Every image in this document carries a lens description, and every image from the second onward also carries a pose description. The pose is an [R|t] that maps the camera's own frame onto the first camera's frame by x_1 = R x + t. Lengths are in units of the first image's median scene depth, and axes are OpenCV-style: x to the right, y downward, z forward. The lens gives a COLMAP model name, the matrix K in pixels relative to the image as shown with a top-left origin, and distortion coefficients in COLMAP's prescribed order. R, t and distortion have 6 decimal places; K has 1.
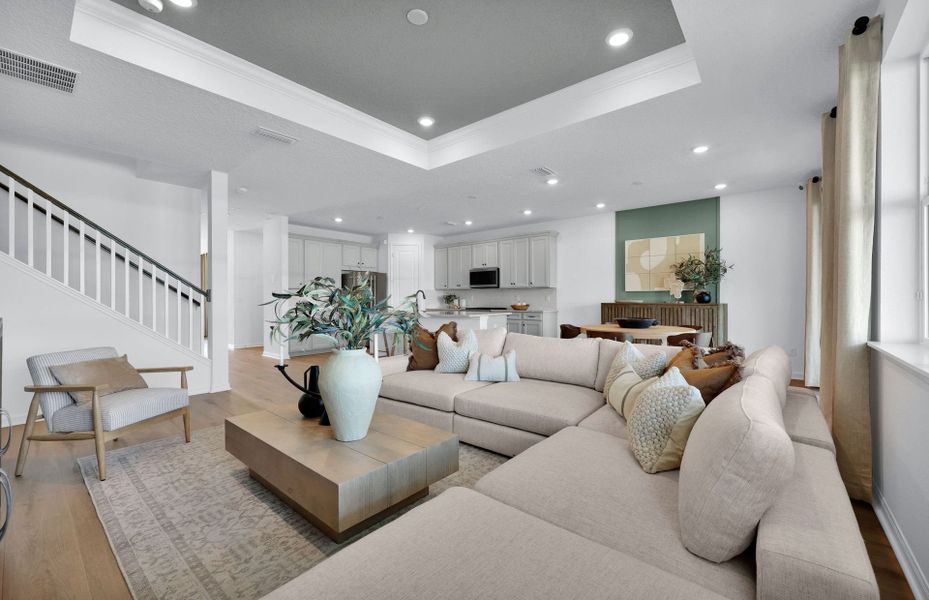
lens RADIAL K [[374.1, 0, 463.3], [0, 374.1, 300.6], [0, 0, 1]] dist [-0.001319, 0.000086]
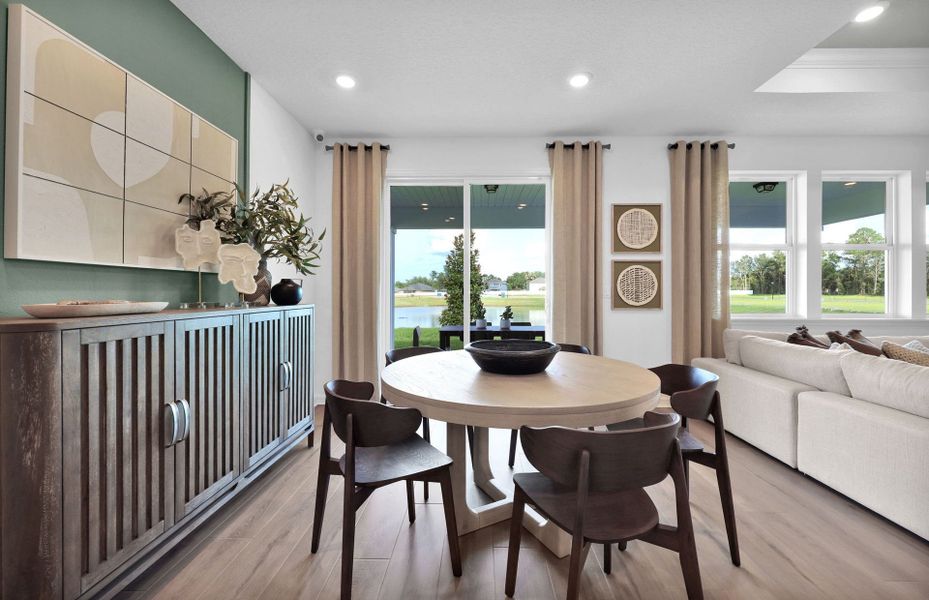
lens RADIAL K [[374.1, 0, 465.9], [0, 374.1, 292.0], [0, 0, 1]] dist [-0.001319, 0.000086]
pose [[-0.615116, -0.000328, 0.788436, 0.108250], [0.003431, 0.999989, 0.003092, -0.005473], [-0.788429, 0.004607, -0.615108, 0.768334]]
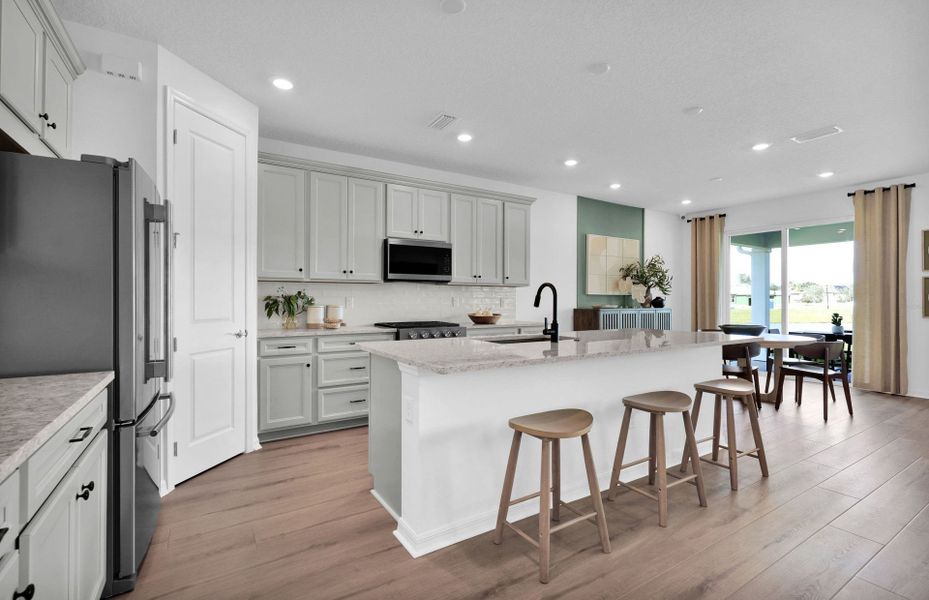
lens RADIAL K [[422.0, 0, 469.3], [0, 422.0, 295.1], [0, 0, 1]] dist [-0.001772, 0.000059]
pose [[0.305504, 0.013800, 0.952091, -0.445321], [0.004661, 0.999861, -0.015988, -0.007736], [-0.952179, 0.009322, 0.305398, 0.793918]]
